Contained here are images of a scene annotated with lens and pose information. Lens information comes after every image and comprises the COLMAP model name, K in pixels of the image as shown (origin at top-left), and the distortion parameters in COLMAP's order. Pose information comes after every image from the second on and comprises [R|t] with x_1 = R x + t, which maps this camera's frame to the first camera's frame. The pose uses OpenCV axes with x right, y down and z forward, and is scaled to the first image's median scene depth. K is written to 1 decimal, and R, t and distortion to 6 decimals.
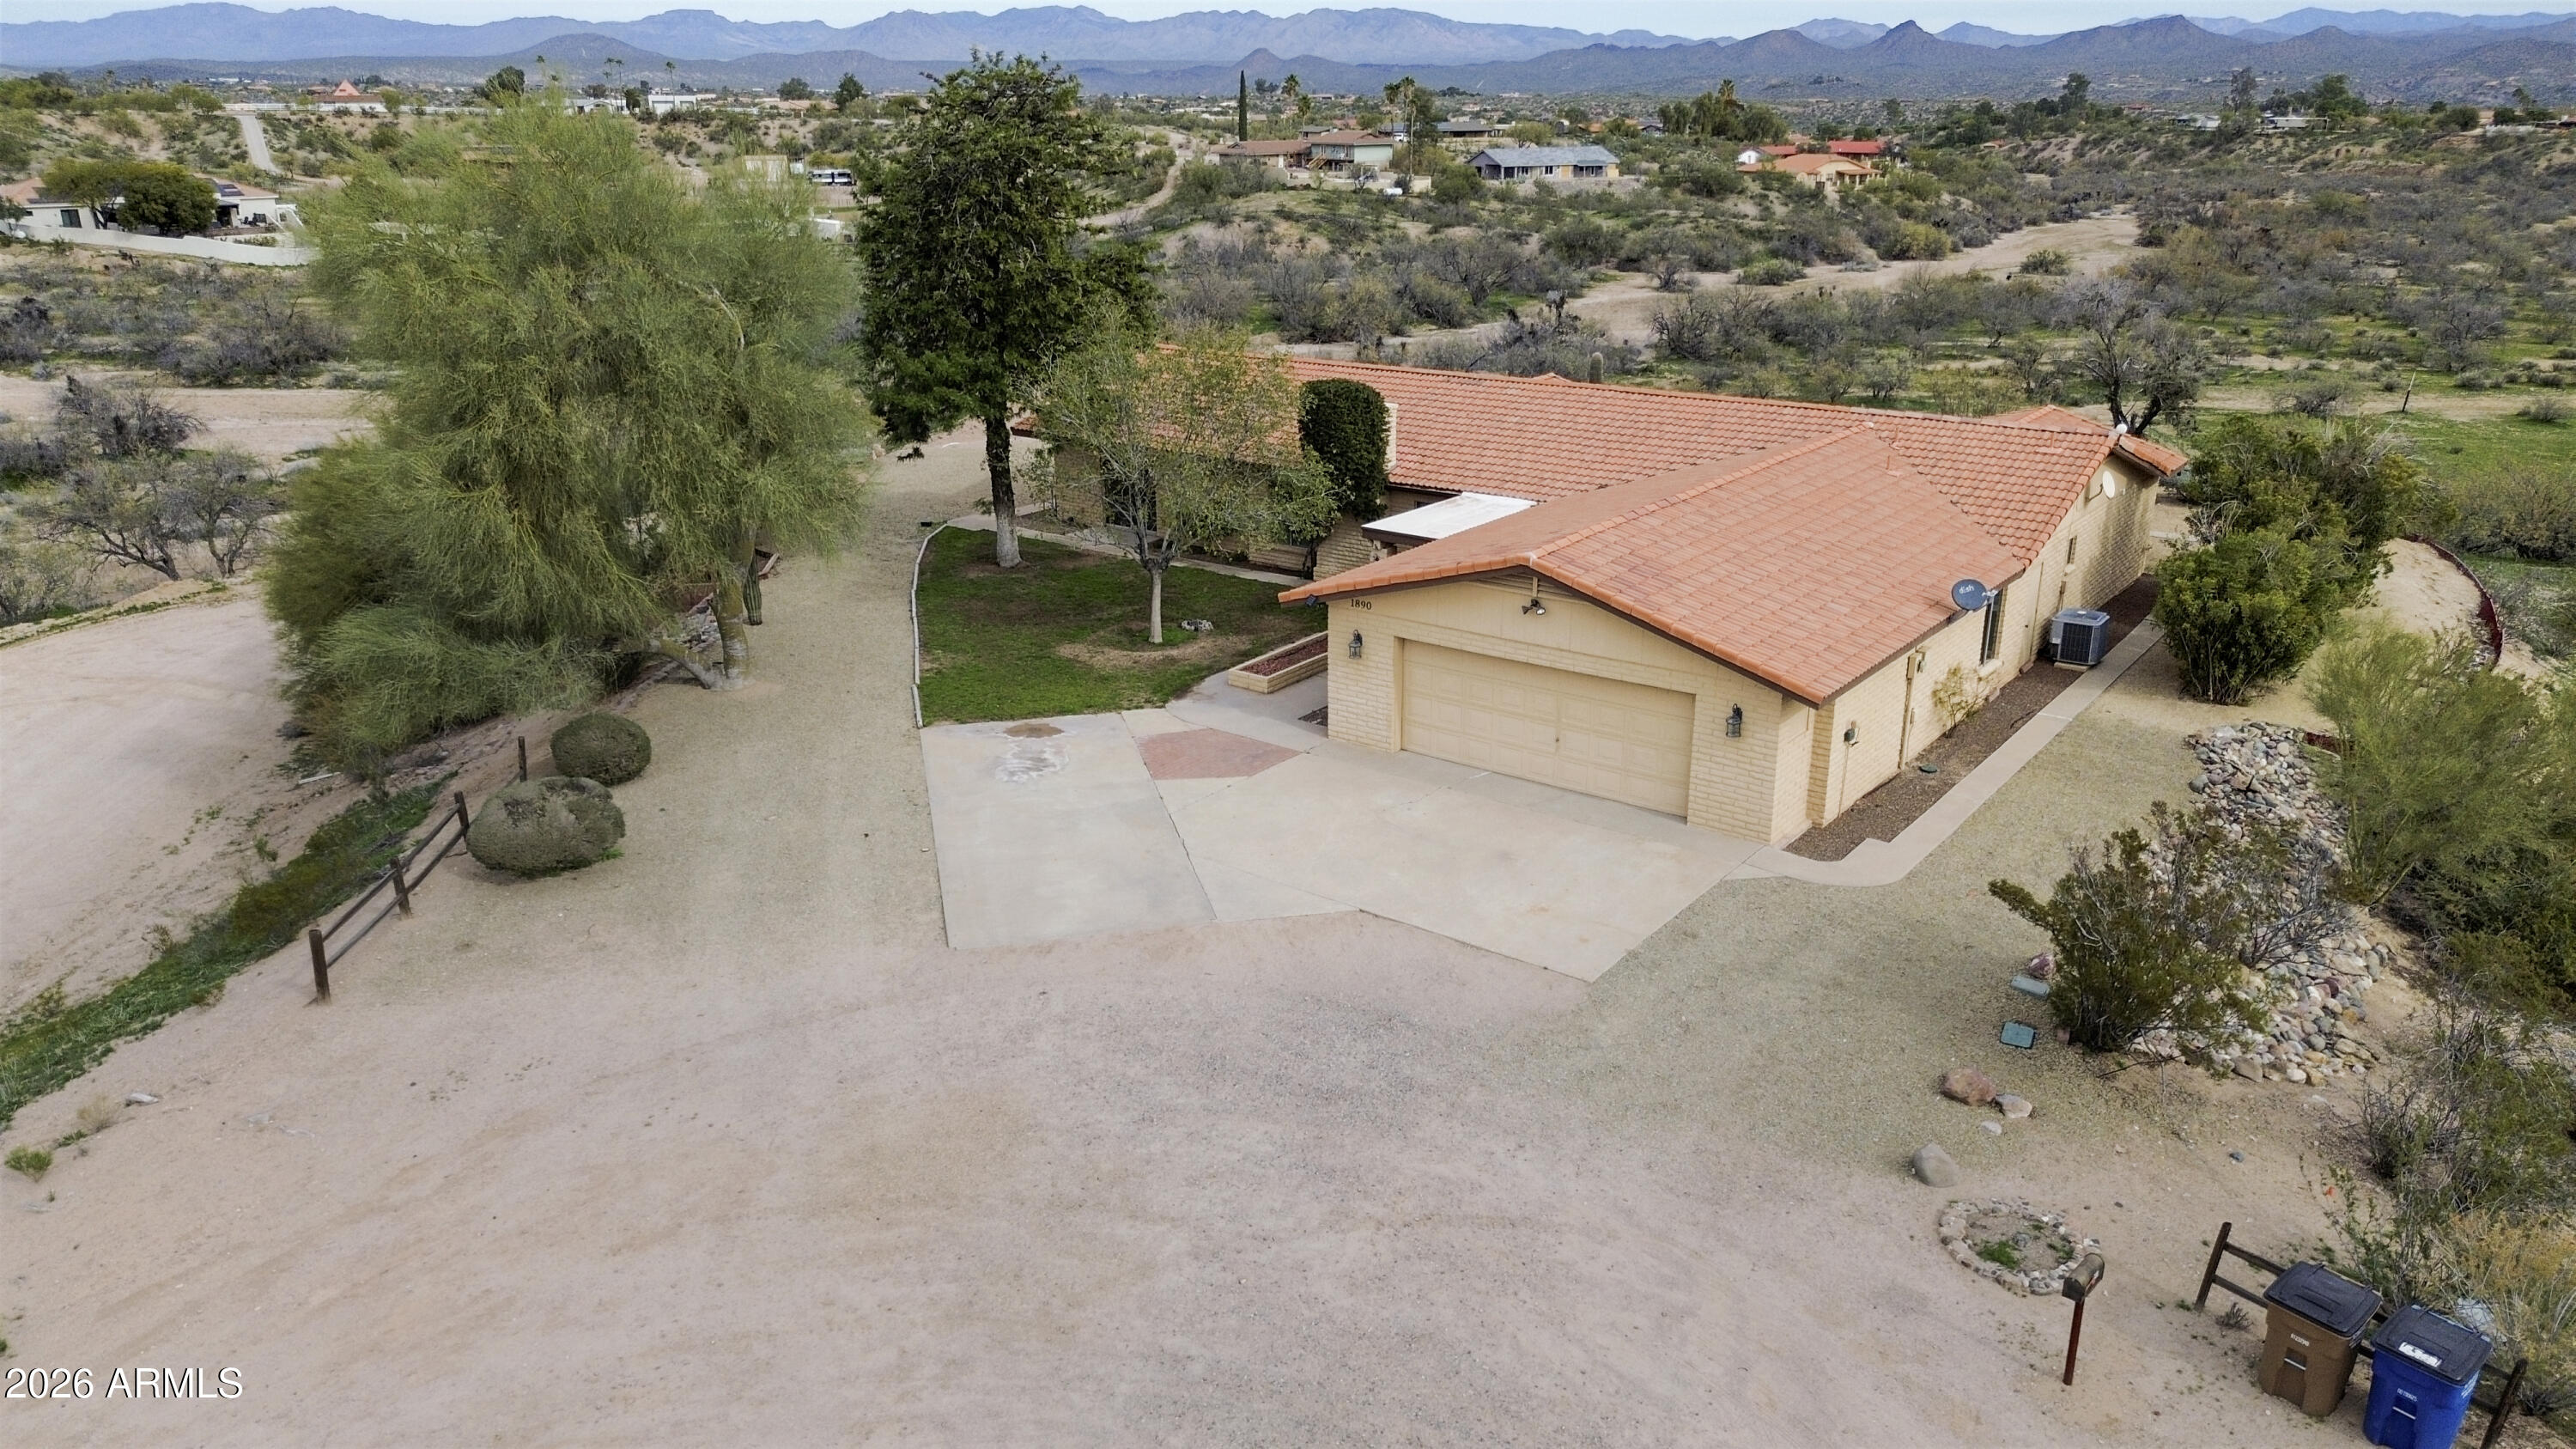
lens RADIAL K [[1819.1, 0, 1288.0], [0, 1819.1, 724.5], [0, 0, 1]] dist [0.078199, -0.075357]
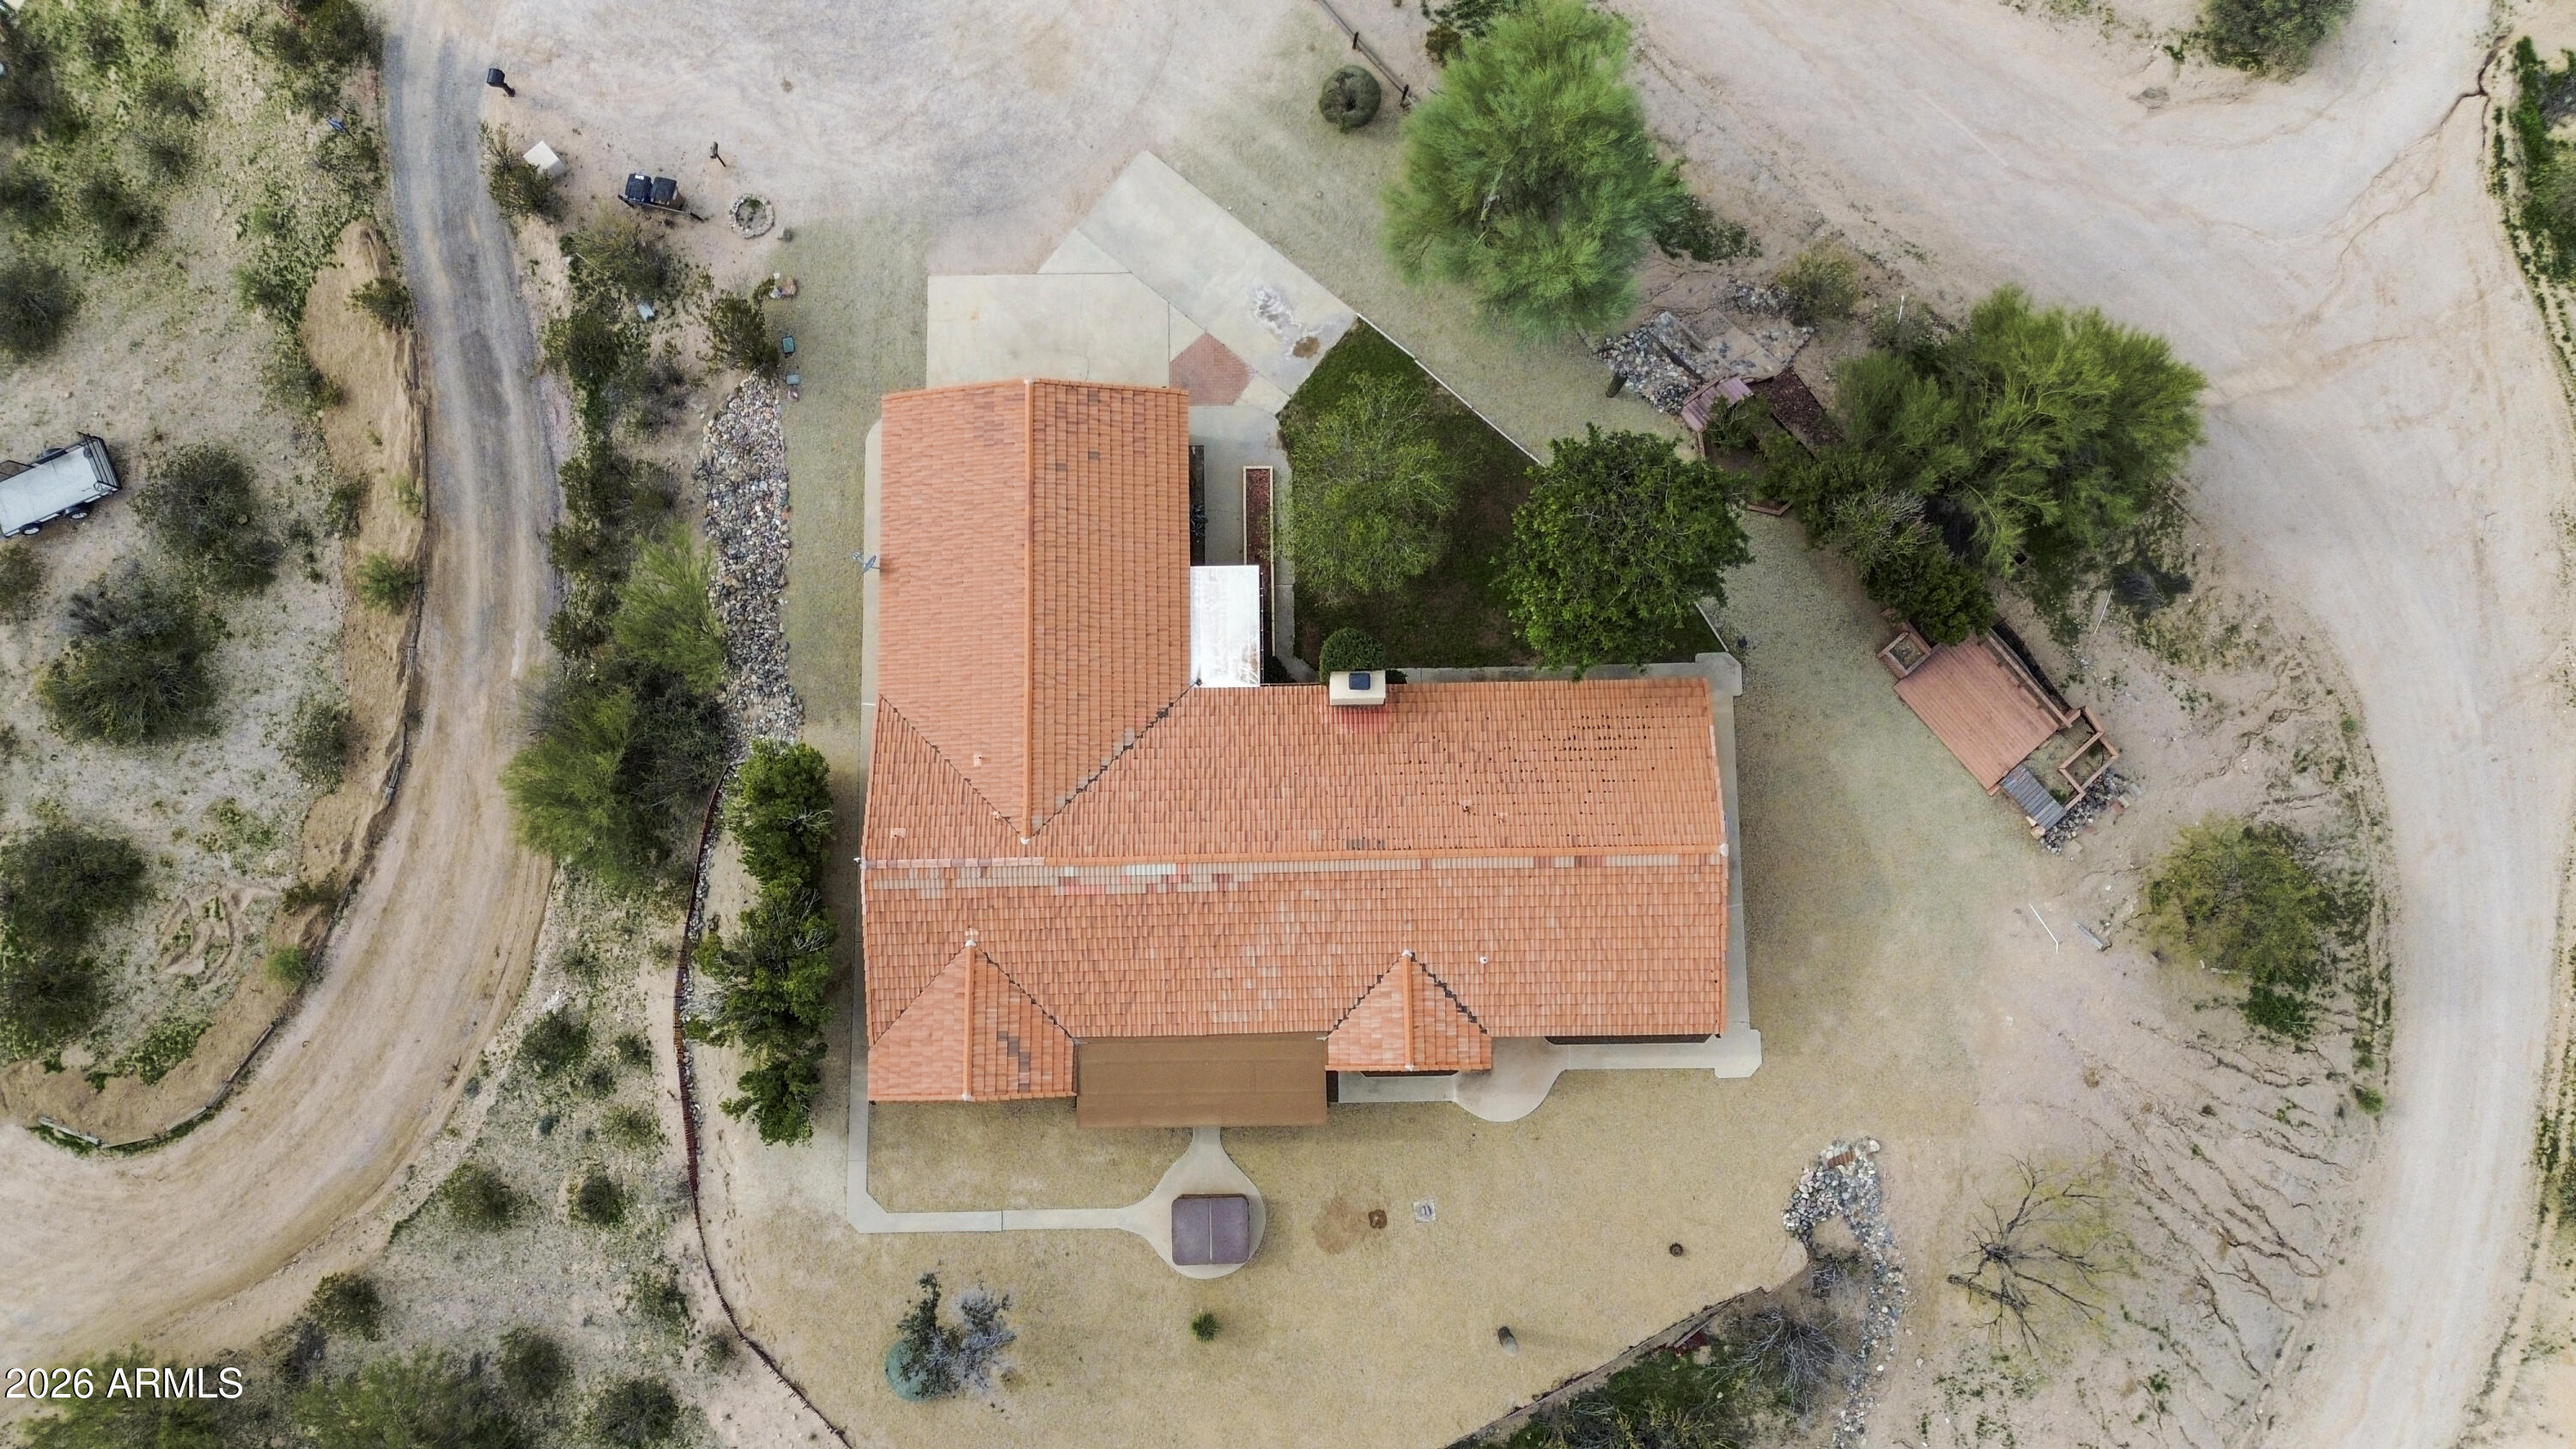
lens RADIAL K [[1819.1, 0, 1288.0], [0, 1819.1, 724.5], [0, 0, 1]] dist [0.078199, -0.075357]
pose [[-0.791903, 0.605301, -0.080619, 0.255314], [-0.188754, -0.117081, 0.975020, -1.836228], [0.580742, 0.787339, 0.206970, 0.905248]]
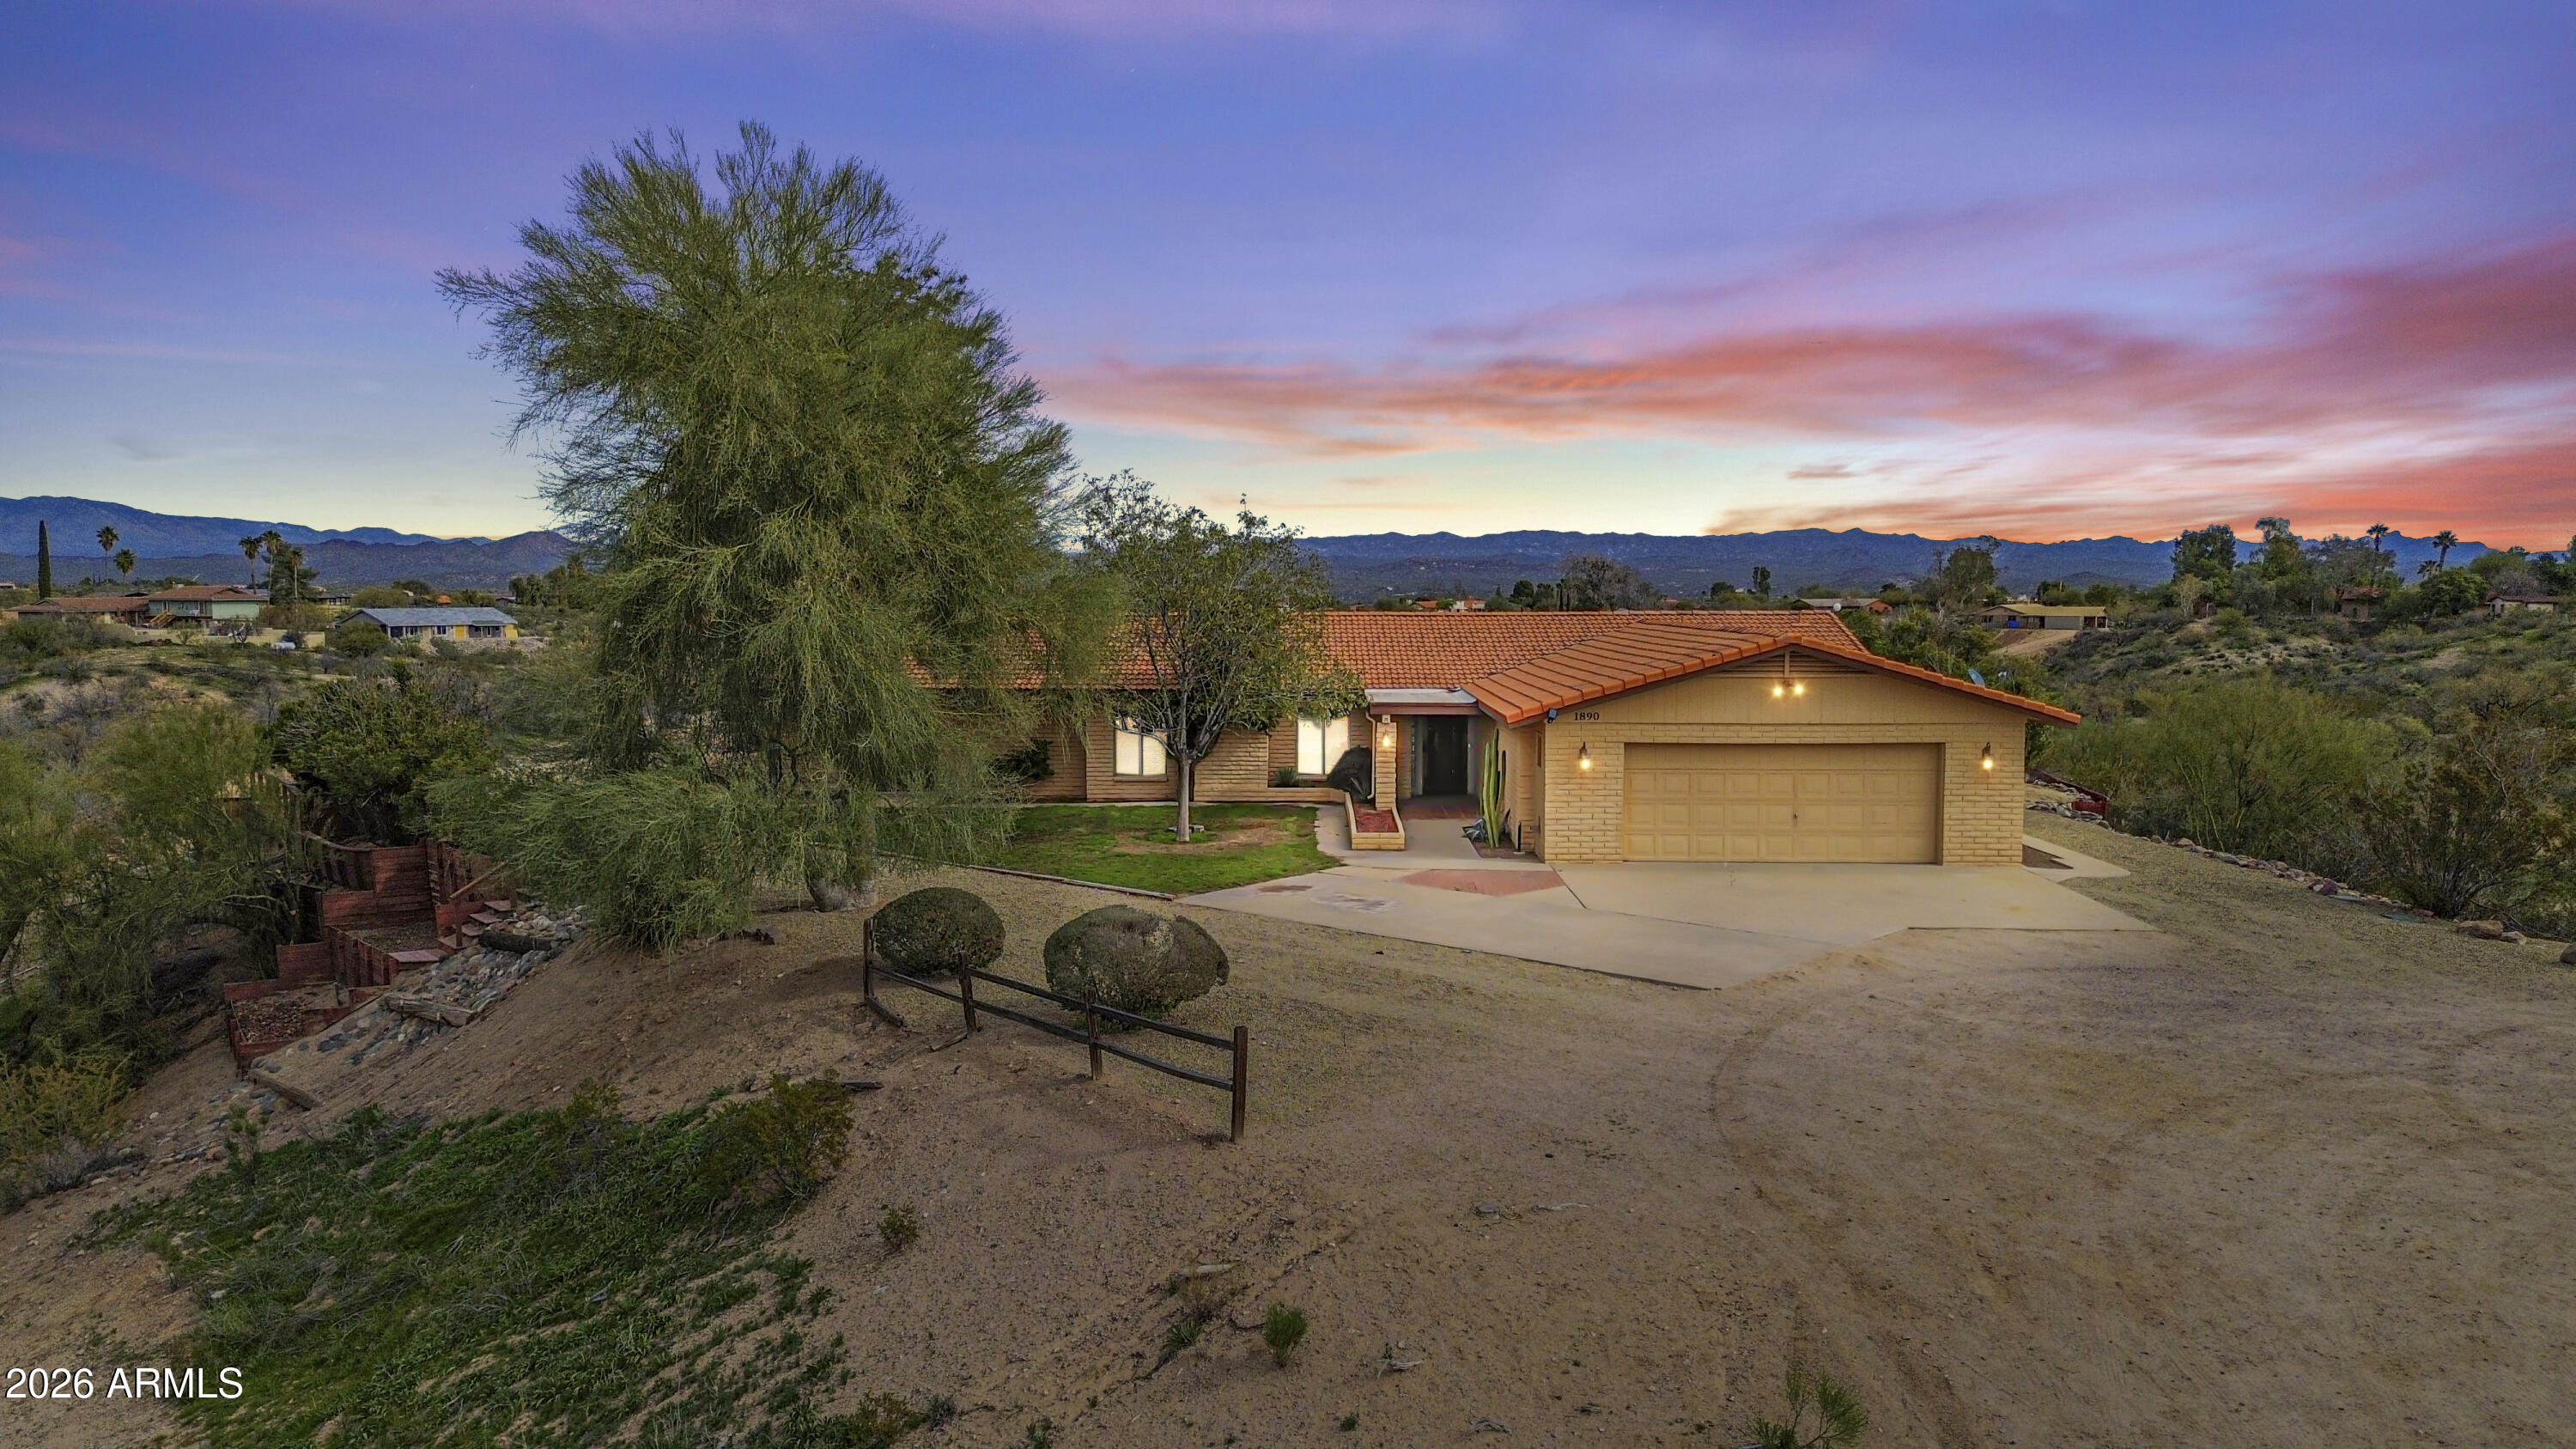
lens RADIAL K [[1819.1, 0, 1288.0], [0, 1819.1, 724.5], [0, 0, 1]] dist [0.078199, -0.075357]
pose [[0.806990, -0.039837, 0.589221, -0.658611], [0.189145, 0.962601, -0.193970, 0.099046], [-0.559457, 0.267980, 0.784344, 0.278585]]
